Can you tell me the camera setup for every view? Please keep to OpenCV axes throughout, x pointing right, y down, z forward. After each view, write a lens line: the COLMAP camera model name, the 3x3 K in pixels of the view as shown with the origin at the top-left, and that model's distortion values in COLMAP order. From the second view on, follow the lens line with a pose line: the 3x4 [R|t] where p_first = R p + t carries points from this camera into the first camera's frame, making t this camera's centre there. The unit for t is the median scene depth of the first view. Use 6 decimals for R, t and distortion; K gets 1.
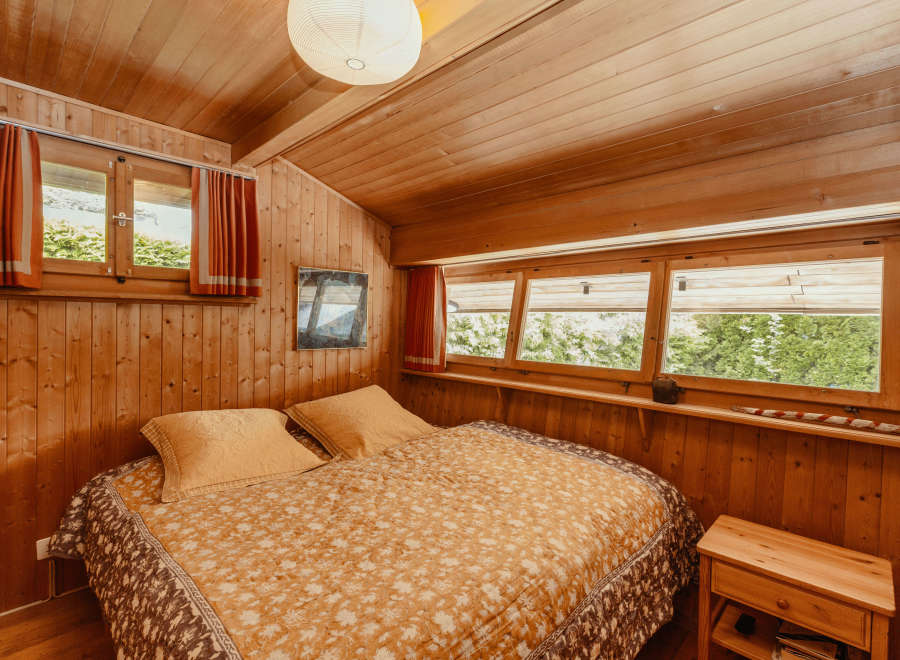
lens RADIAL K [[446.8, 0, 410.7], [0, 446.8, 325.4], [0, 0, 1]] dist [-0.001768, 0.000243]
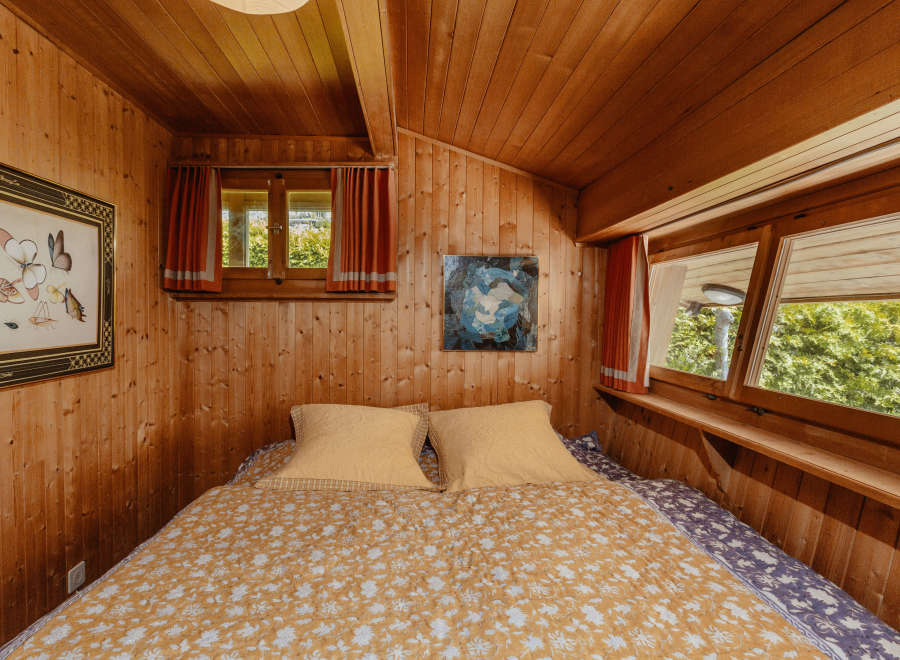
lens RADIAL K [[446.8, 0, 410.7], [0, 446.8, 325.4], [0, 0, 1]] dist [-0.001768, 0.000243]
pose [[0.734312, 0.006854, -0.678777, 0.319287], [-0.006155, 0.999975, 0.003438, 0.003371], [0.678784, 0.001653, 0.734336, 0.328773]]
